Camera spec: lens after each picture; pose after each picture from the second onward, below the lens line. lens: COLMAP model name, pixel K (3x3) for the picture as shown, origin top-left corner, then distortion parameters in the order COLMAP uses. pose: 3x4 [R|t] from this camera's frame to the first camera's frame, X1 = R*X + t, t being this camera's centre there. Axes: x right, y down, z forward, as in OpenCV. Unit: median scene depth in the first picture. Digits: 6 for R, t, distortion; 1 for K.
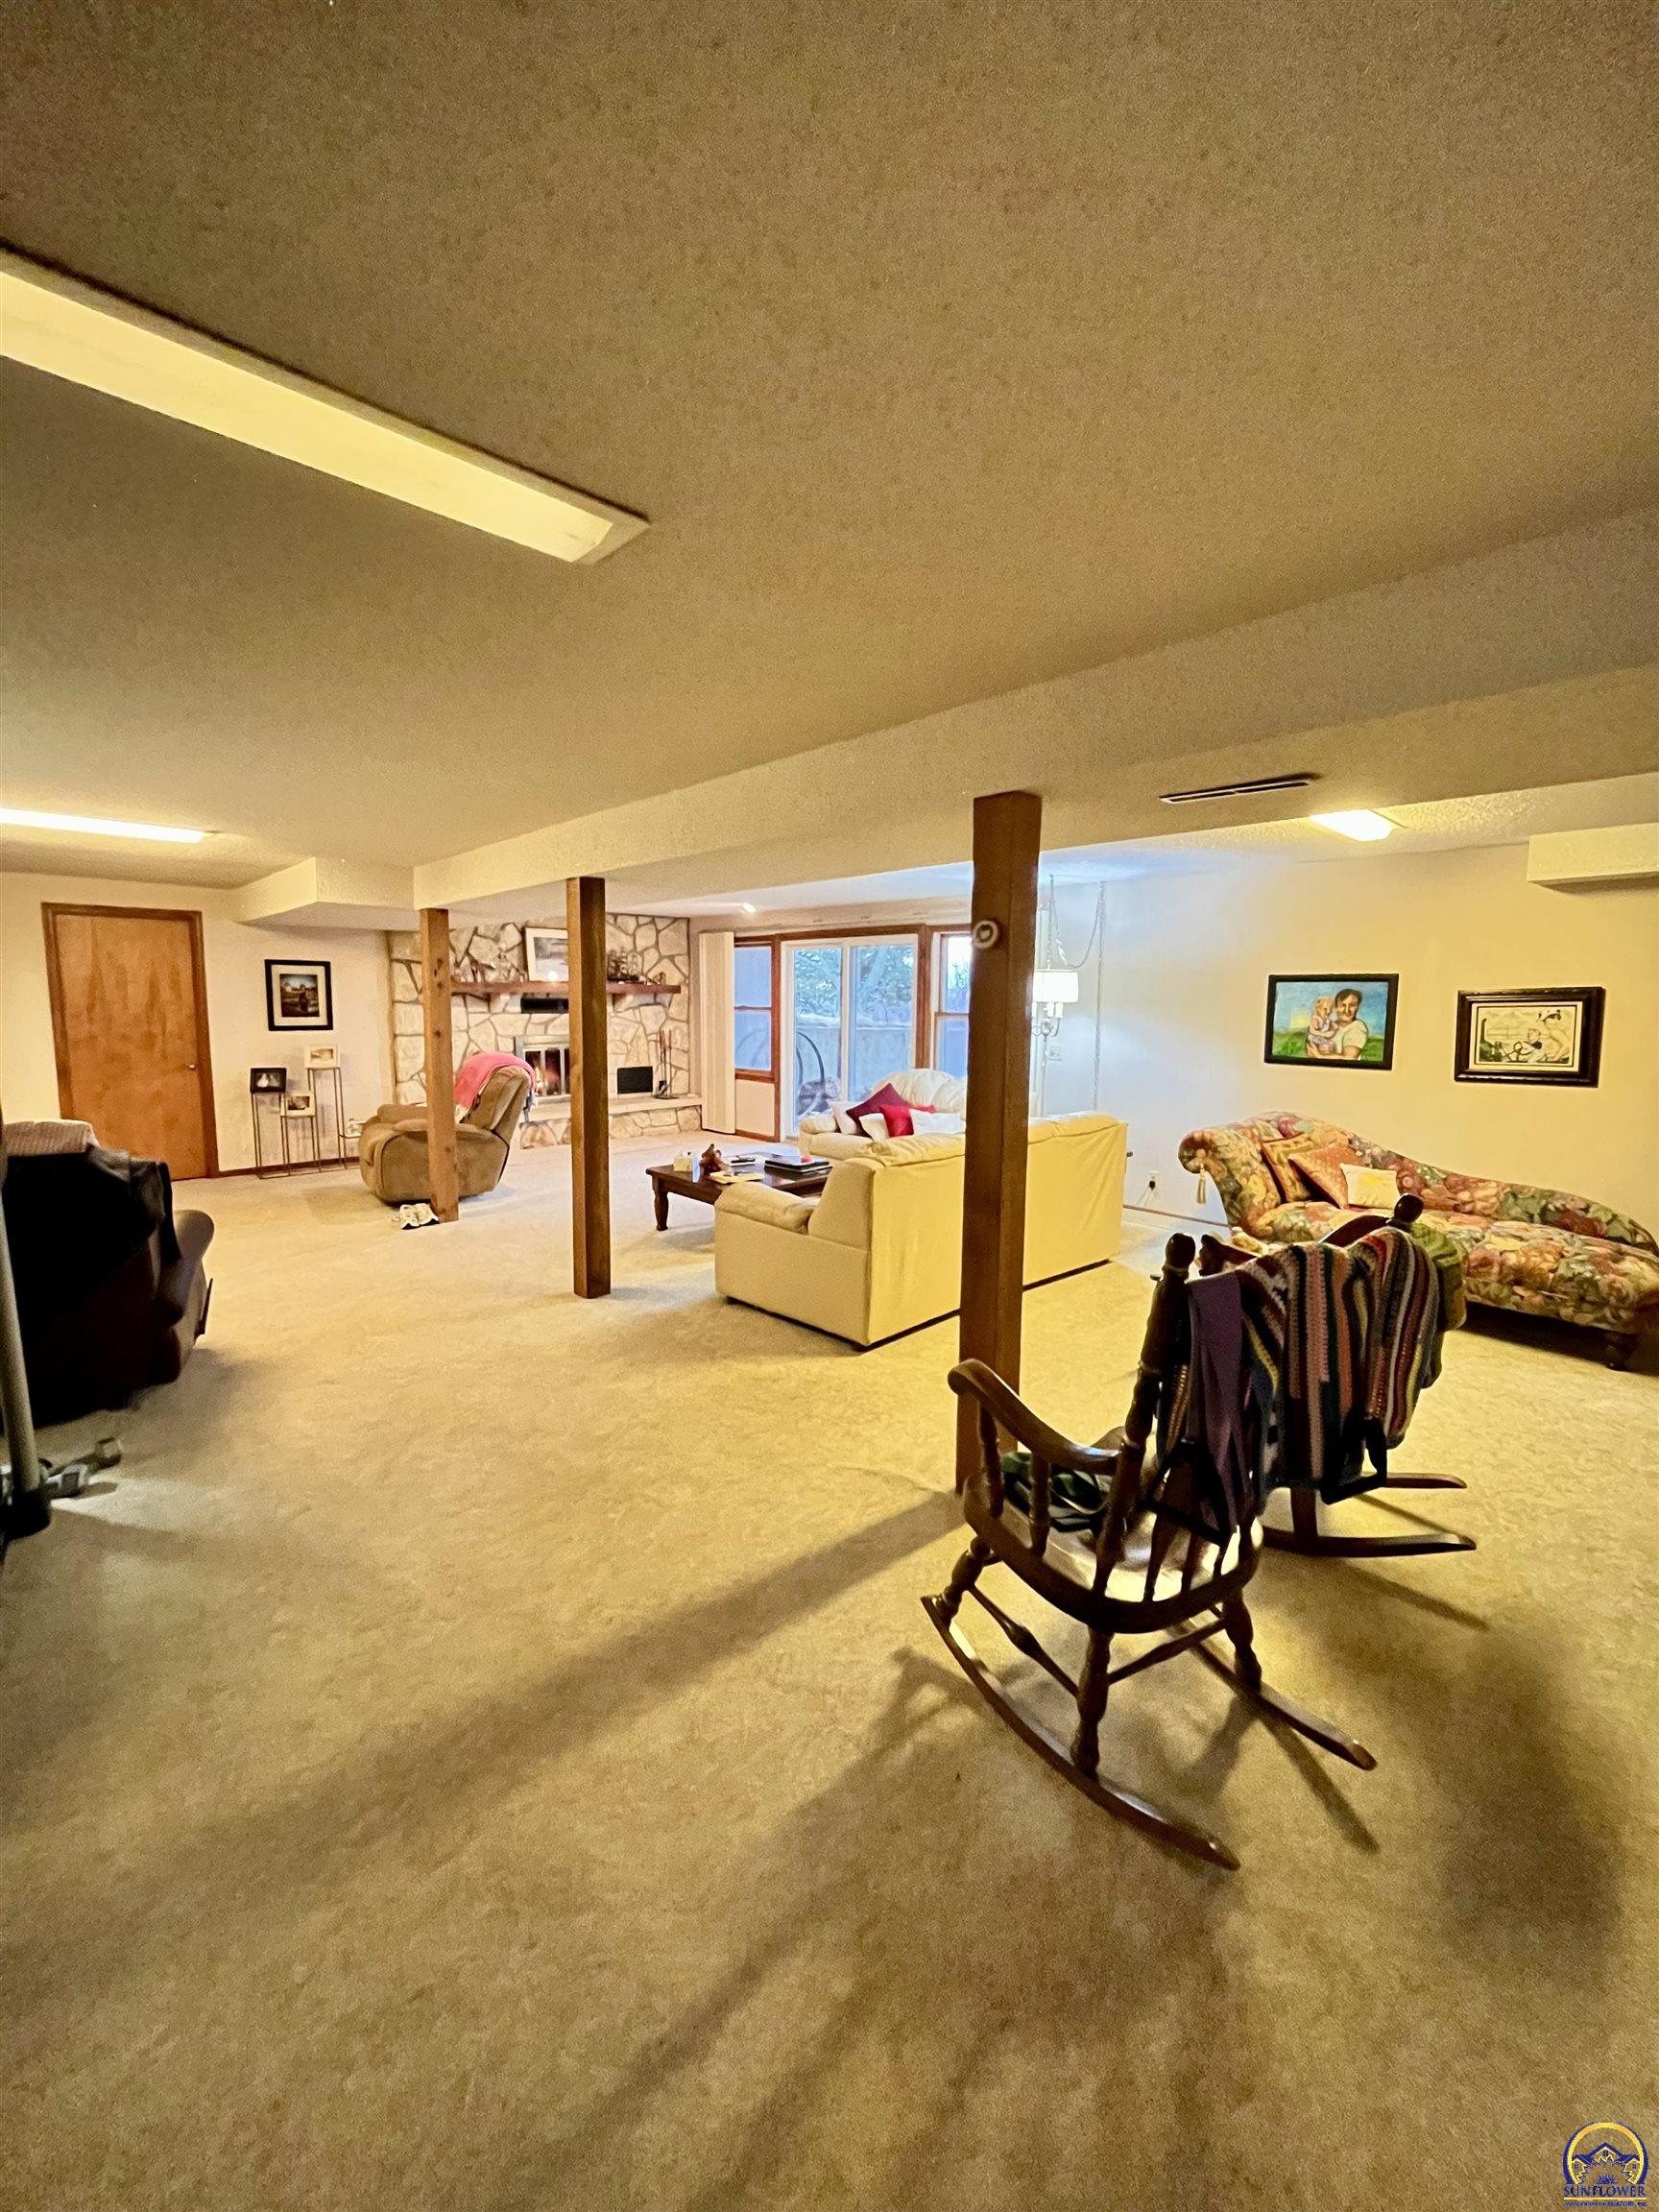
lens RADIAL K [[892.3, 0, 830.0], [0, 892.3, 1099.5], [0, 0, 1]] dist [-0.003259, 0.000395]
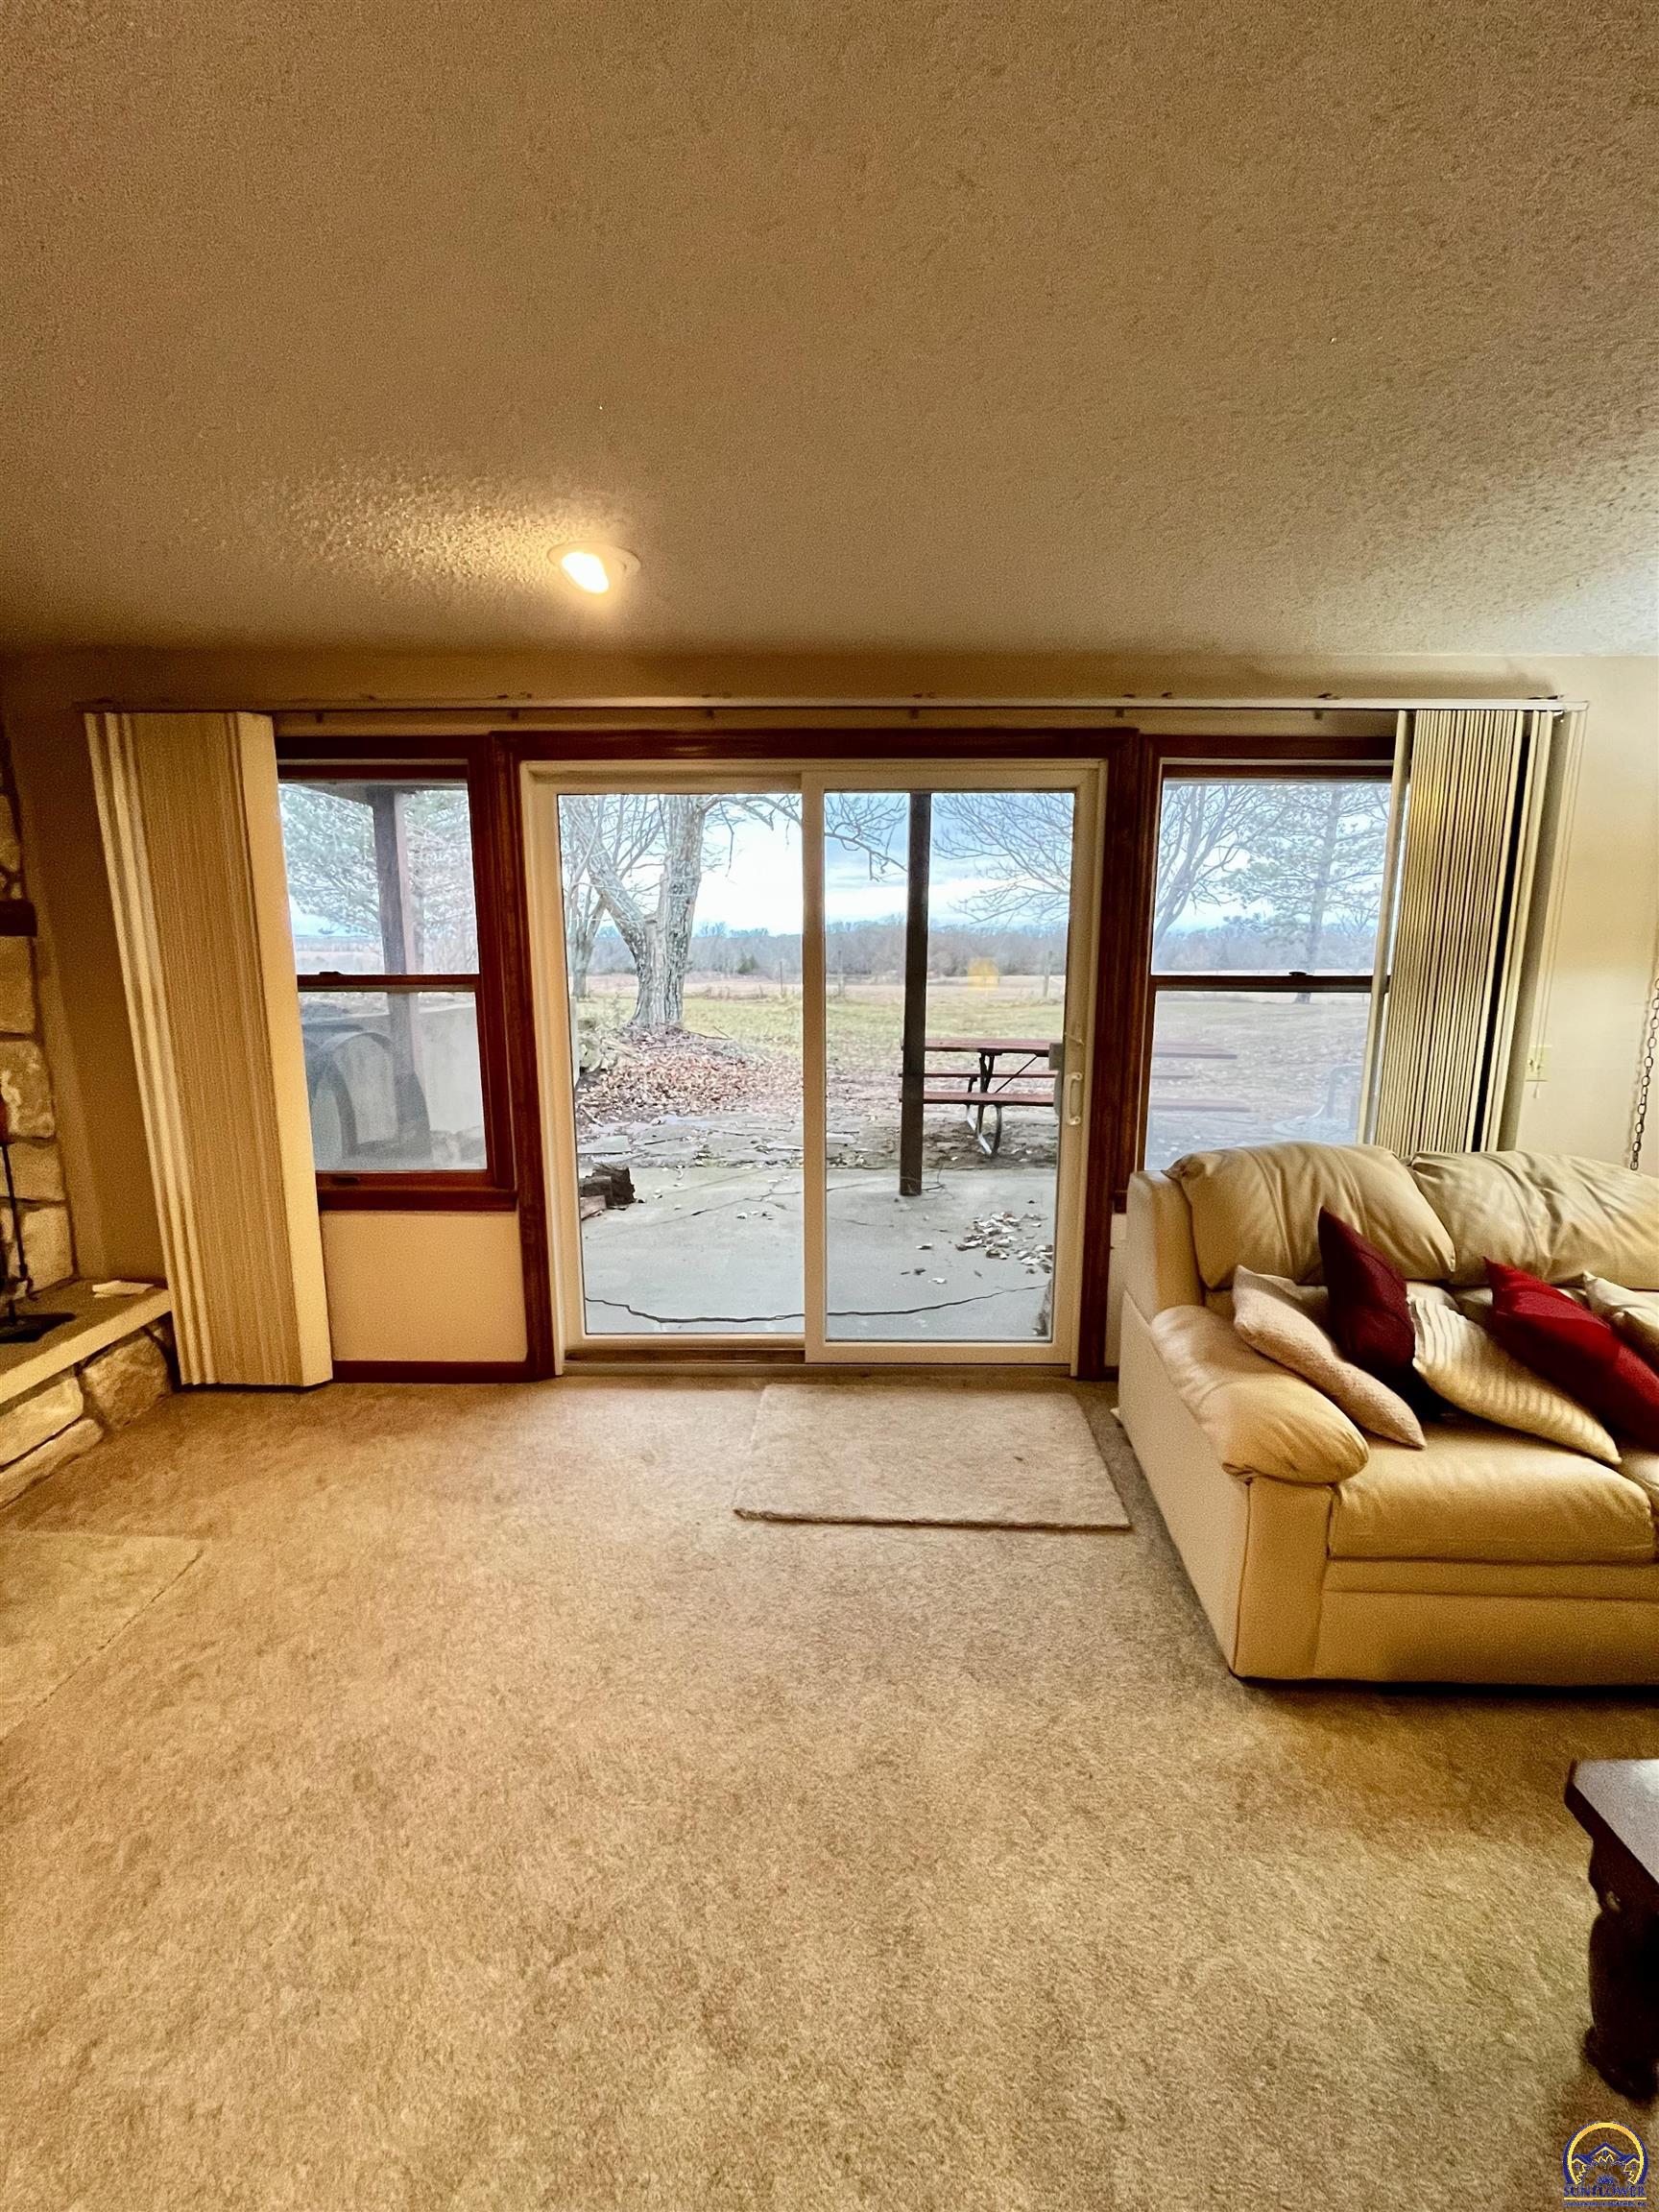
lens RADIAL K [[892.3, 0, 824.4], [0, 892.3, 1096.3], [0, 0, 1]] dist [-0.003259, 0.000395]
pose [[0.693045, -0.129876, 0.709099, -0.253871], [0.091064, 0.991530, 0.092603, -0.096018], [-0.715120, 0.000395, 0.699002, 0.835048]]
